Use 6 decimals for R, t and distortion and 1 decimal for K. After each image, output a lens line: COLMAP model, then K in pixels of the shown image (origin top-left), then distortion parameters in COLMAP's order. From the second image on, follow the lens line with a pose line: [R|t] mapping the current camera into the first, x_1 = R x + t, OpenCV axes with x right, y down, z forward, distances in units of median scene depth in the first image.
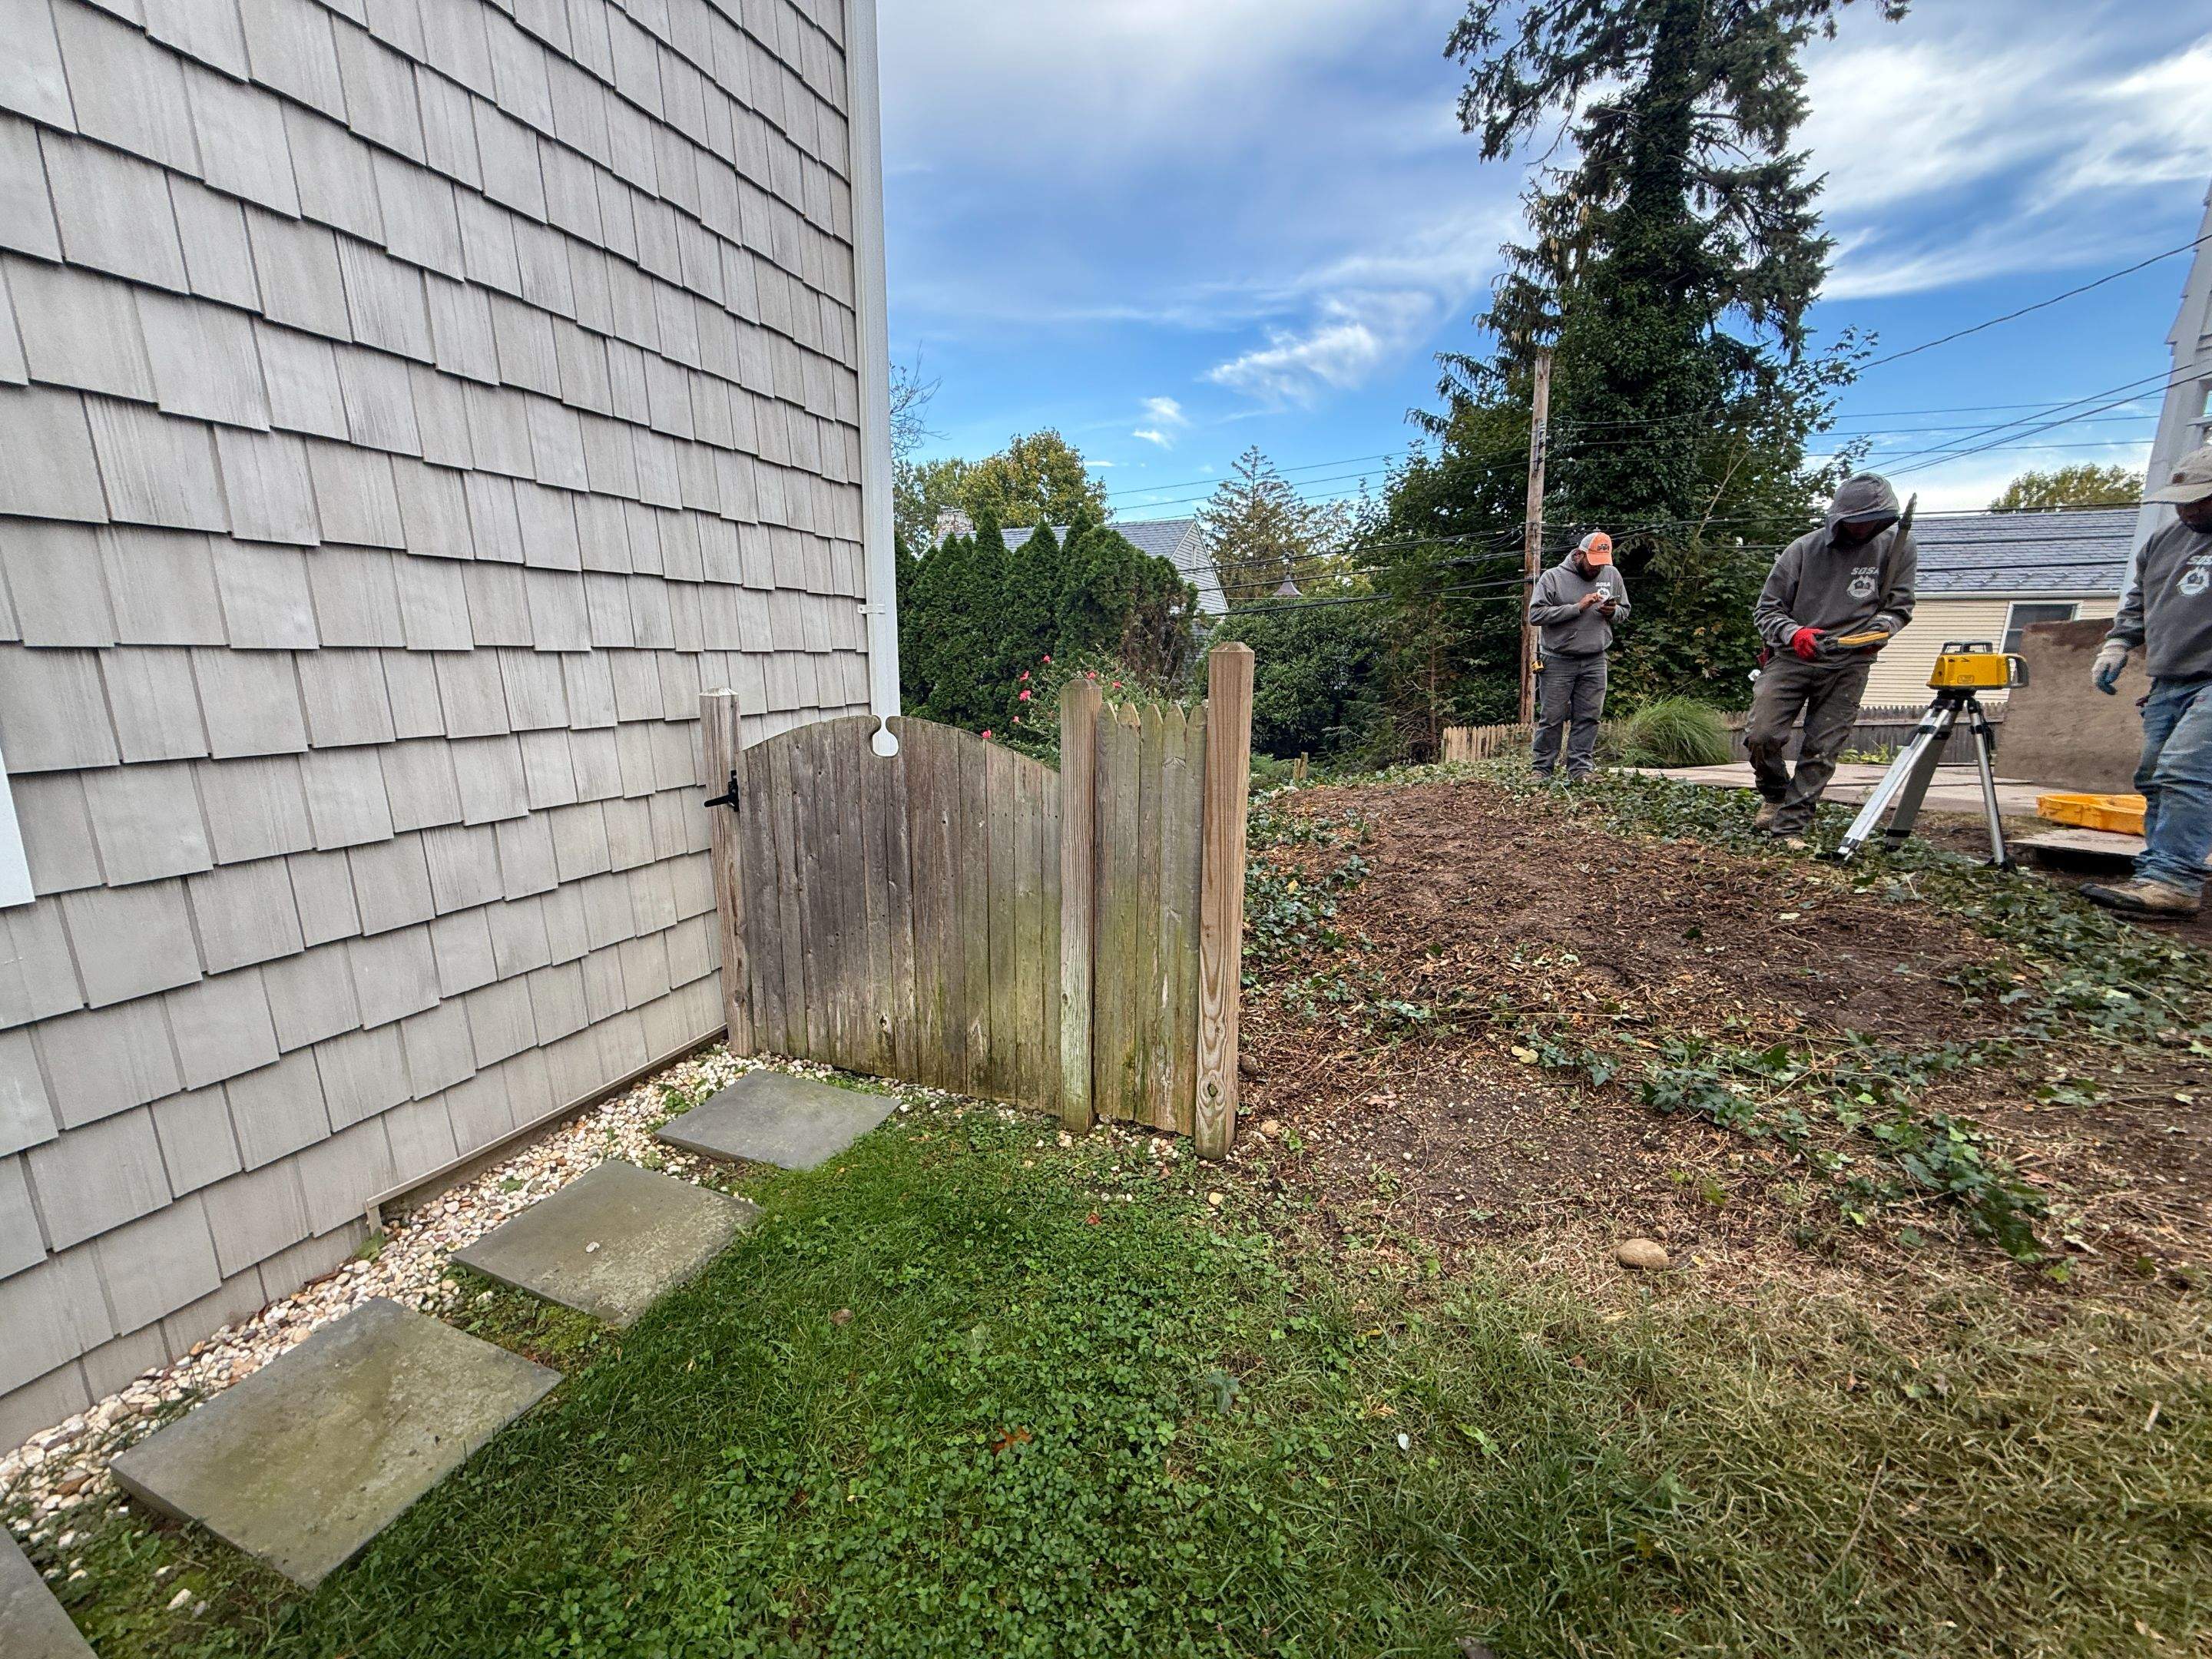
lens RADIAL K [[893.9, 0, 1114.5], [0, 893.9, 825.0], [0, 0, 1]] dist [0.007041, -0.001499]
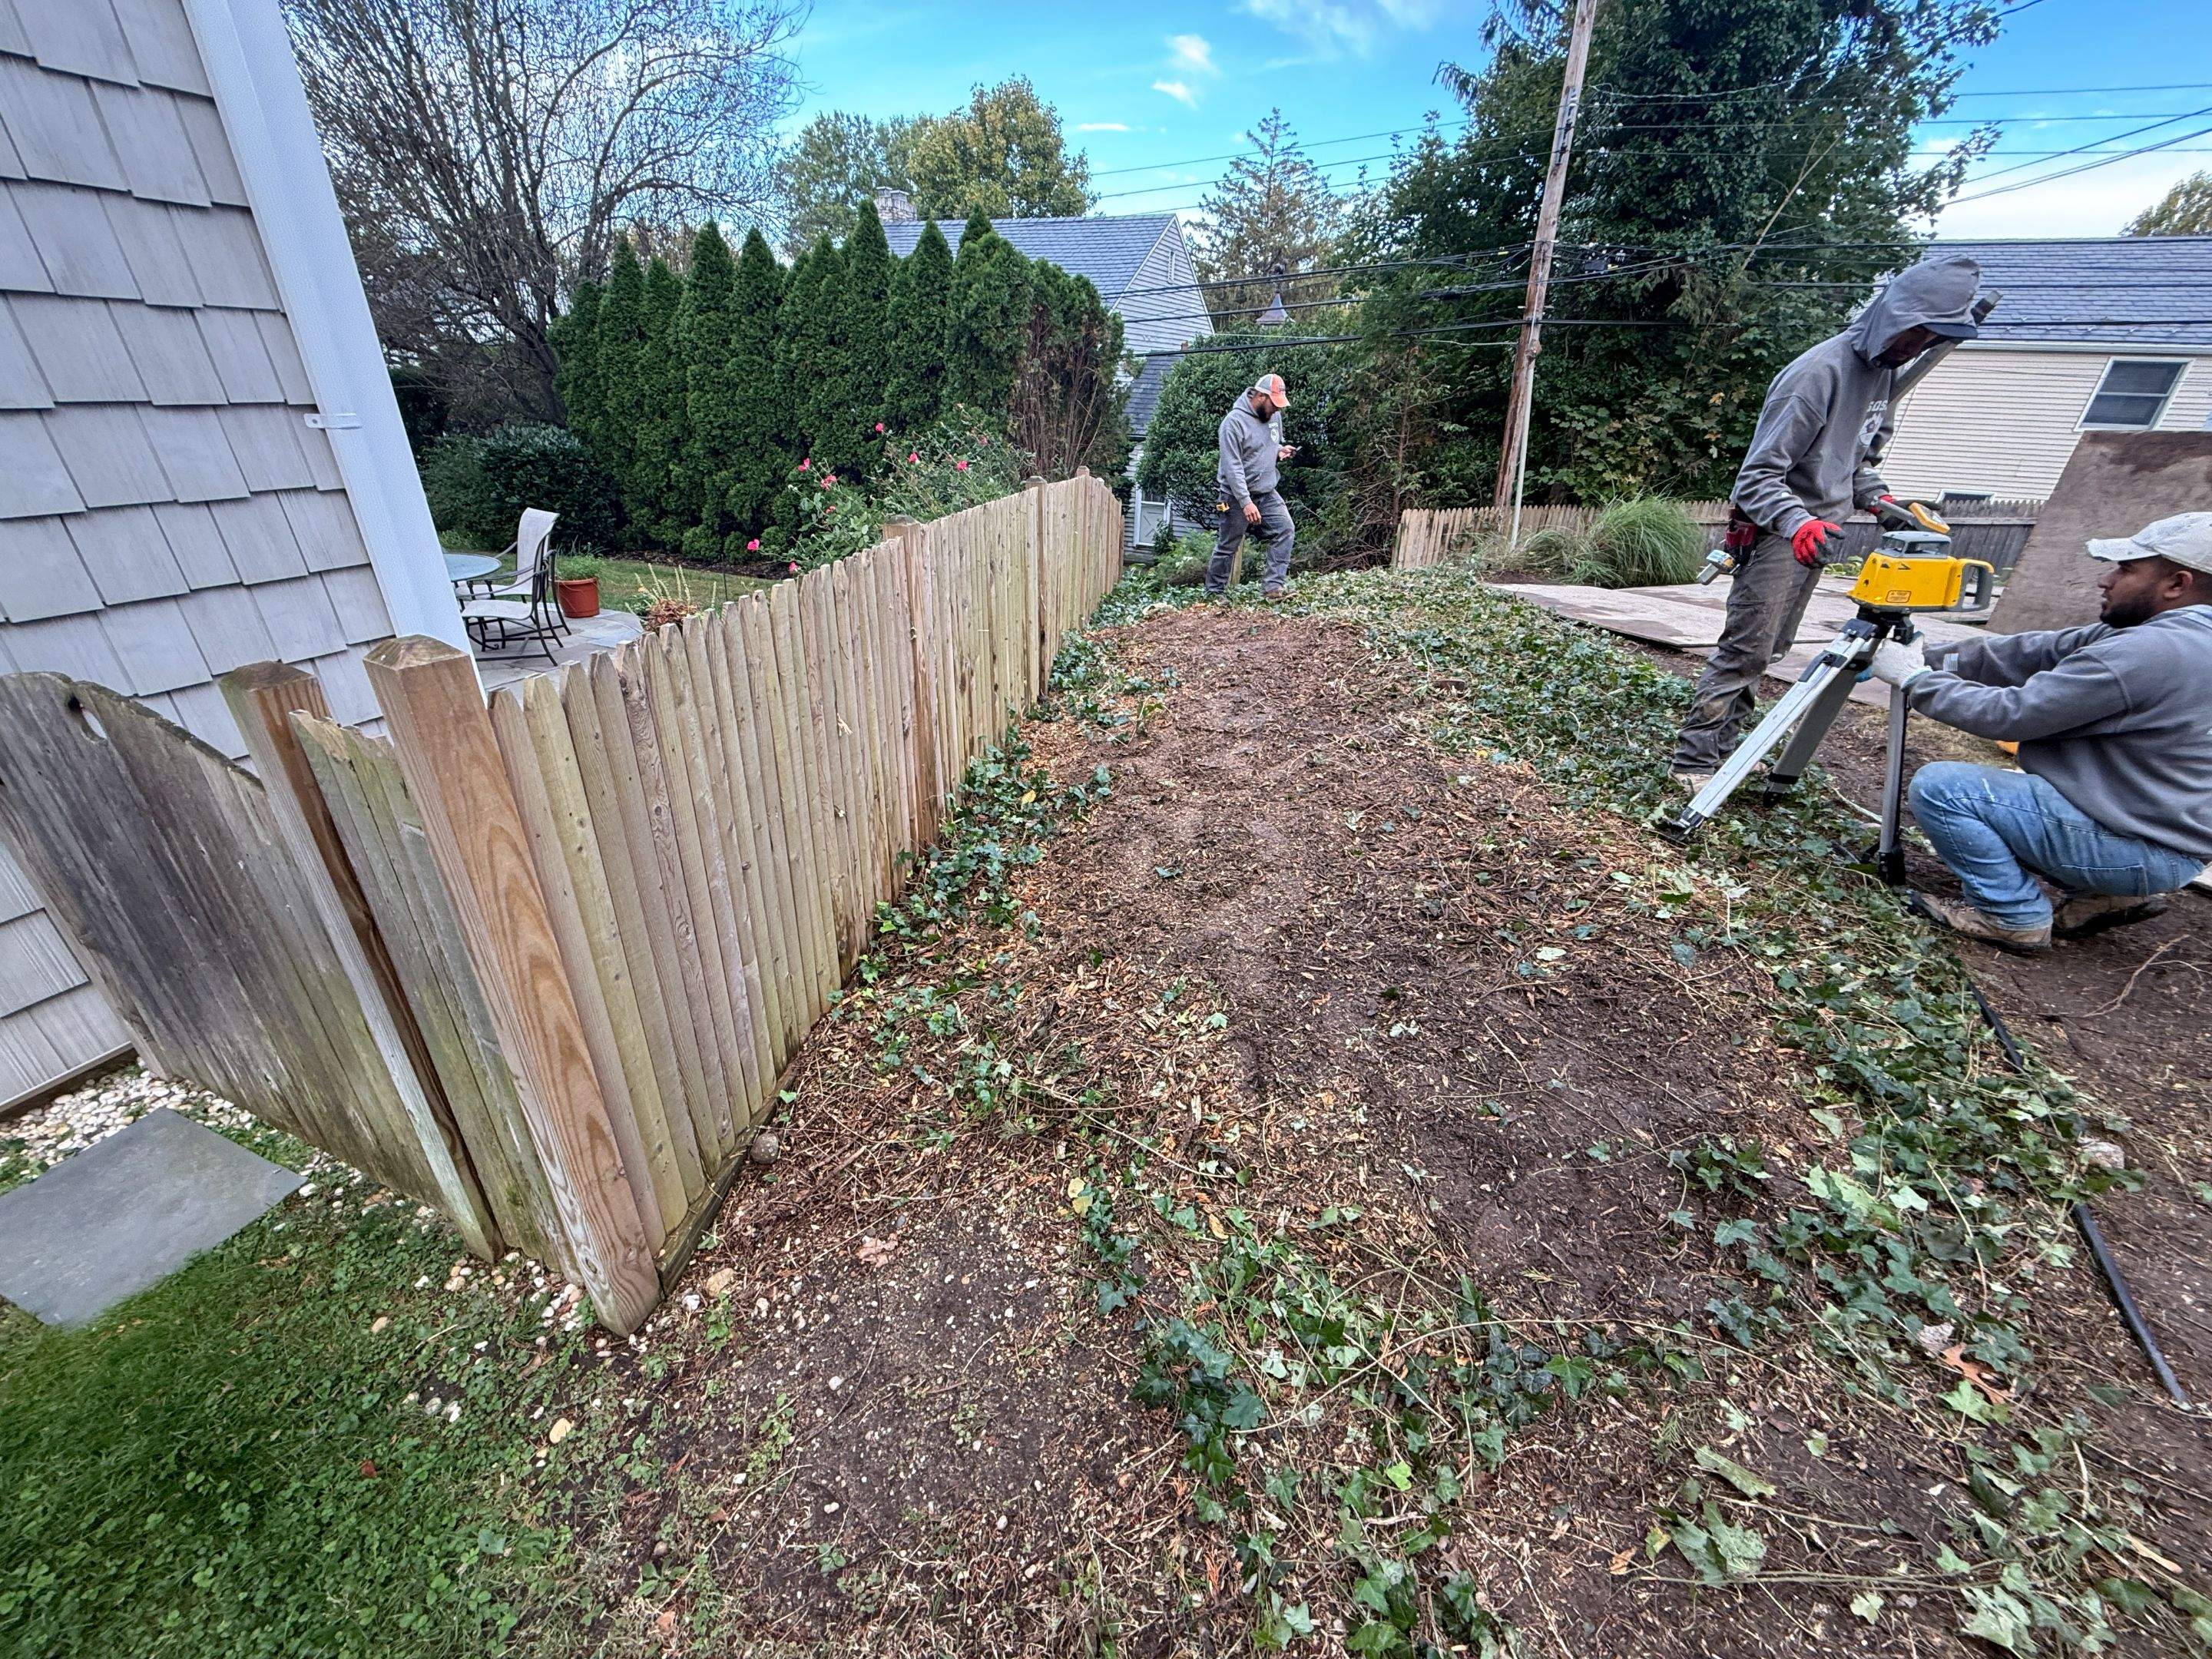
lens RADIAL K [[893.9, 0, 1111.8], [0, 893.9, 834.9], [0, 0, 1]] dist [0.007041, -0.001499]
pose [[0.999640, 0.026671, 0.002833, 0.092218], [-0.026393, 0.959412, 0.280771, -0.042814], [0.004770, -0.280745, 0.959771, 0.077795]]
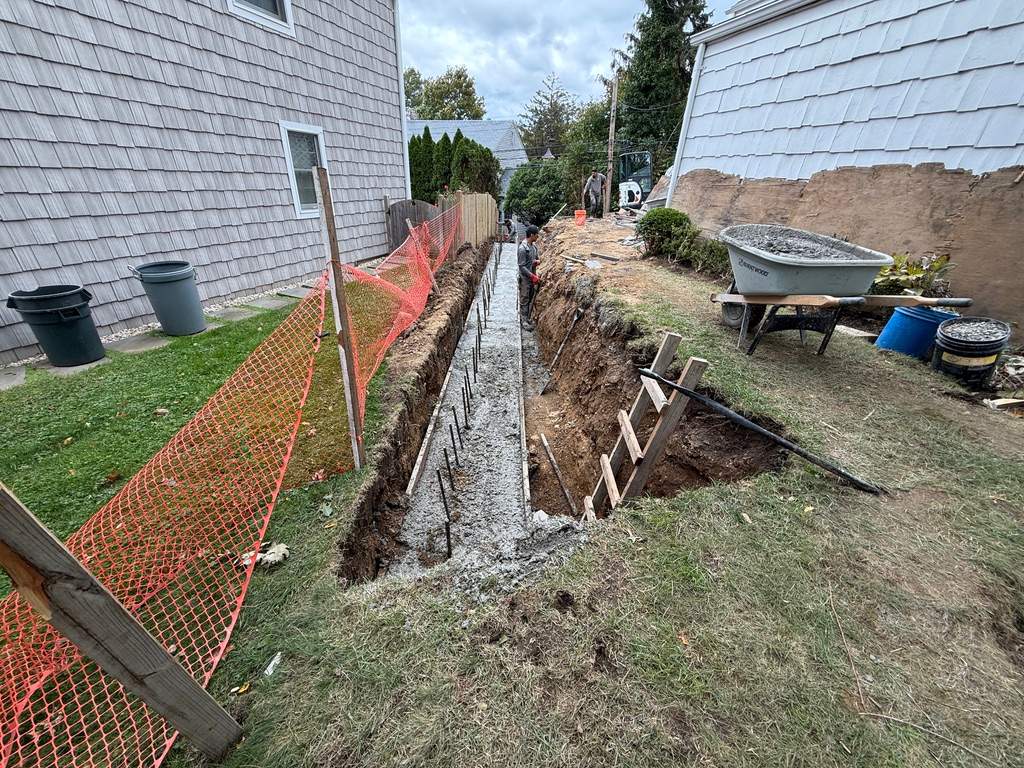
lens RADIAL K [[406.7, 0, 515.2], [0, 406.7, 387.6], [0, 0, 1]] dist [-0.000379, 0.000134]
pose [[0.998404, 0.003873, 0.056344, 0.073753], [-0.019722, 0.958750, 0.283566, 0.075034], [-0.052921, -0.284224, 0.957296, -0.506169]]
